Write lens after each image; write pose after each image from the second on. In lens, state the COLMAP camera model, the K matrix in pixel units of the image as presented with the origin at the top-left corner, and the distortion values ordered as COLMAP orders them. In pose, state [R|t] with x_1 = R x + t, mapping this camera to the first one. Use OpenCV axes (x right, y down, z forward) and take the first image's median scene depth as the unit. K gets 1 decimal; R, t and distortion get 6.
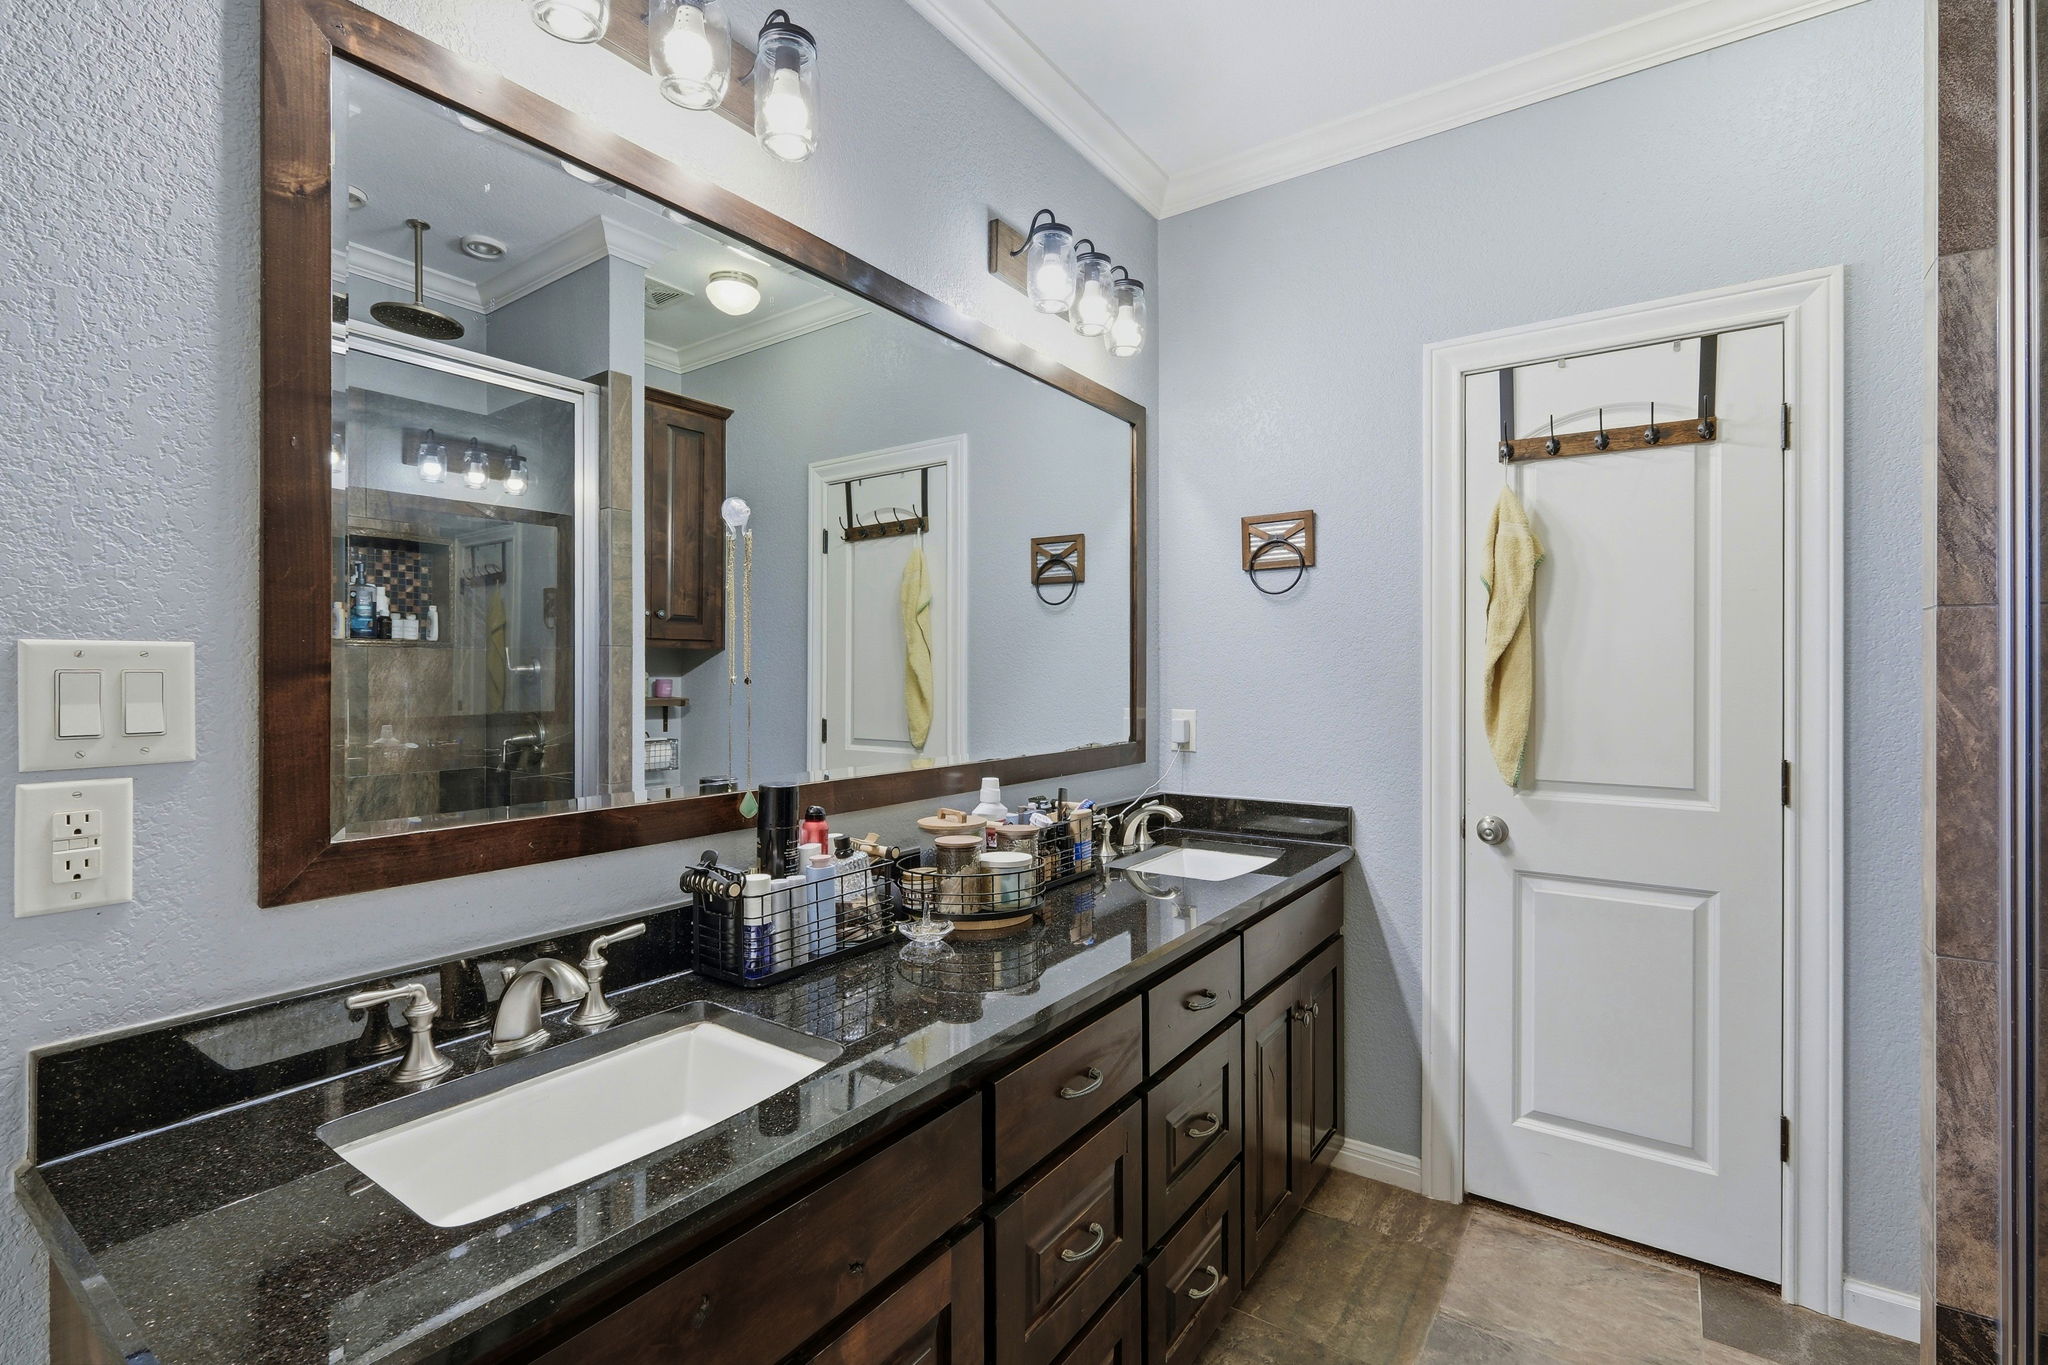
lens RADIAL K [[916.0, 0, 1028.0], [0, 916.0, 672.7], [0, 0, 1]] dist [-0.000935, 0.000146]
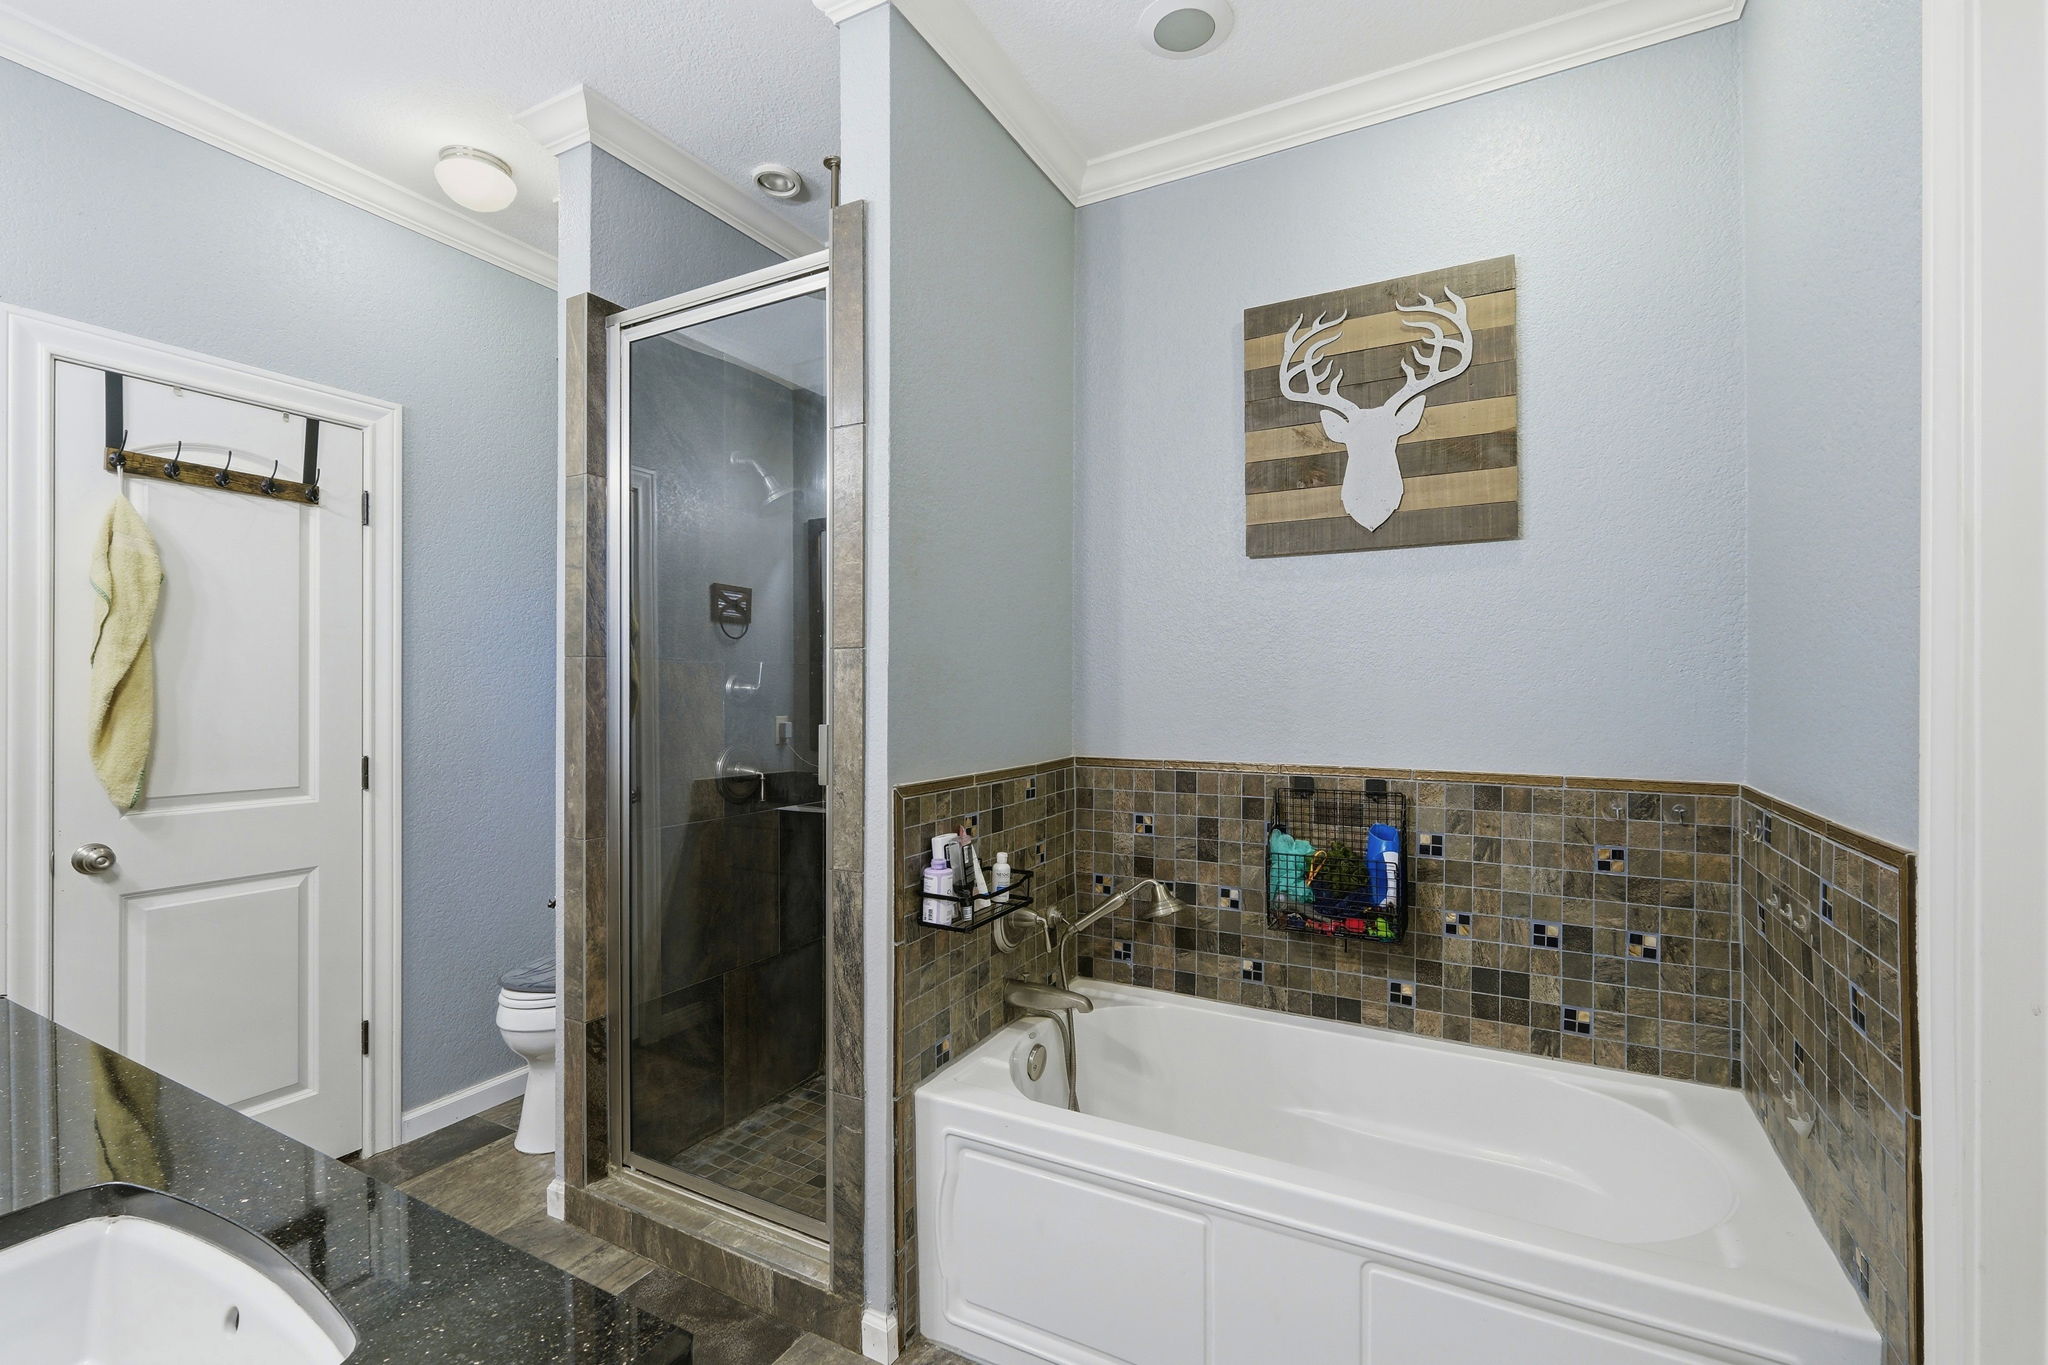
lens RADIAL K [[916.0, 0, 1025.7], [0, 916.0, 689.4], [0, 0, 1]] dist [-0.000935, 0.000146]
pose [[-0.101889, 0.004783, 0.994784, -0.564564], [-0.001035, 0.999987, -0.004914, 0.002921], [-0.994795, -0.001531, -0.101883, 0.159516]]
